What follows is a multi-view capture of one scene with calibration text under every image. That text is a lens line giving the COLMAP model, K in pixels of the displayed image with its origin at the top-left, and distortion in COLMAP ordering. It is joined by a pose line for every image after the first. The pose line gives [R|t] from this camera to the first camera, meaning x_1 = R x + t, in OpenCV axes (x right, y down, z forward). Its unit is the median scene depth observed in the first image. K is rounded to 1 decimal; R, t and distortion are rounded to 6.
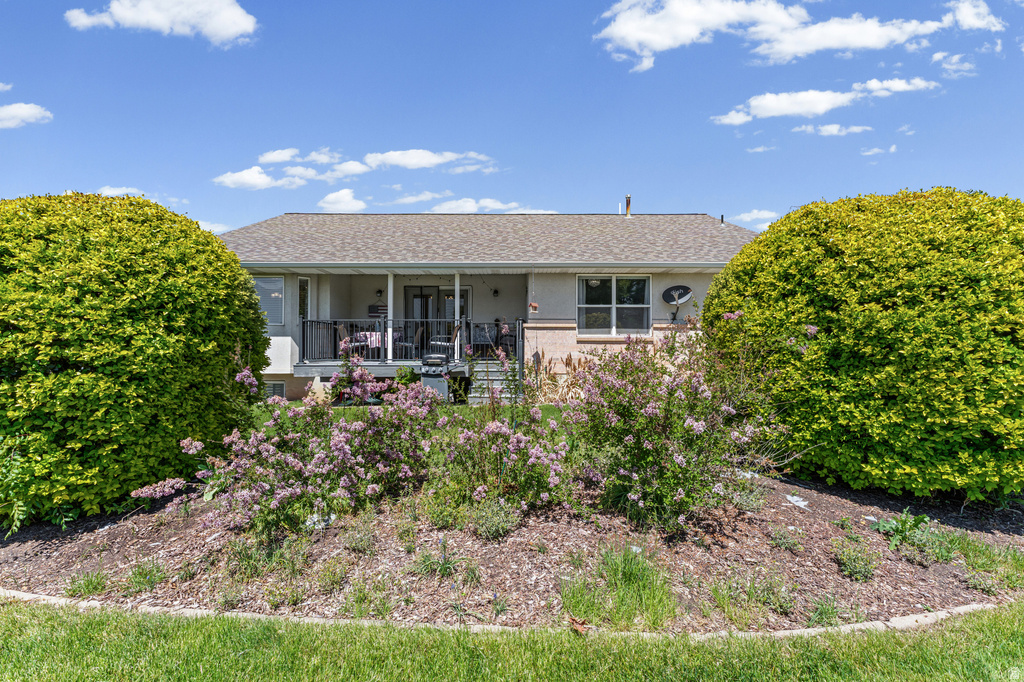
lens RADIAL K [[411.4, 0, 508.8], [0, 411.4, 342.0], [0, 0, 1]] dist [-0.000969, -0.000041]
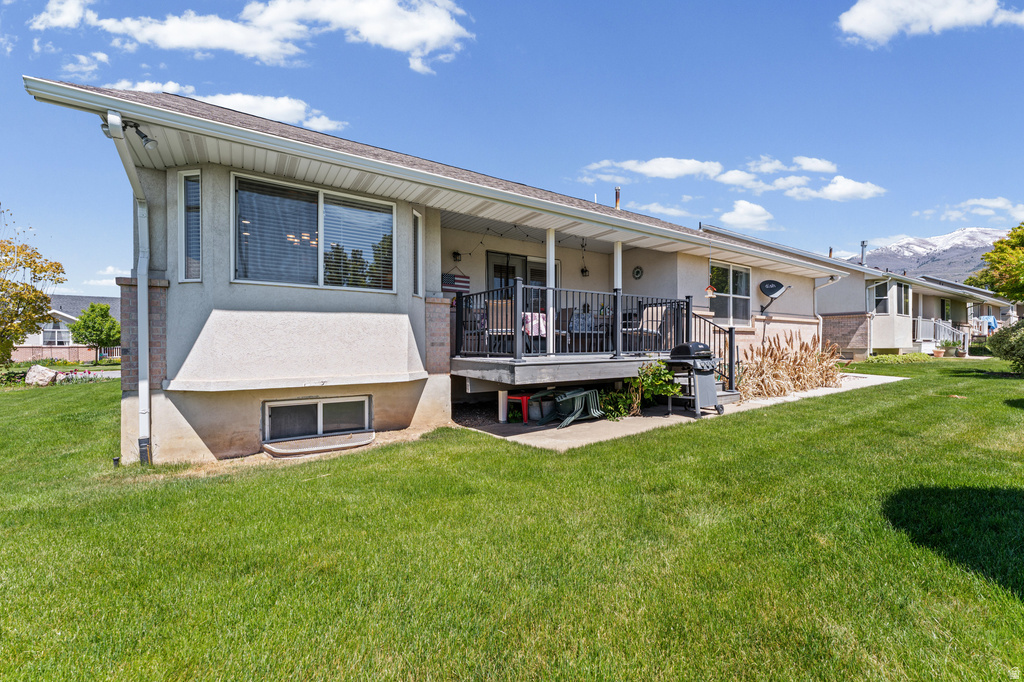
lens RADIAL K [[411.4, 0, 508.8], [0, 411.4, 342.0], [0, 0, 1]] dist [-0.000969, -0.000041]
pose [[0.839276, -0.000109, 0.543705, -0.727716], [-0.005291, 0.999951, 0.008369, 0.017727], [-0.543679, -0.009901, 0.839235, 0.461547]]
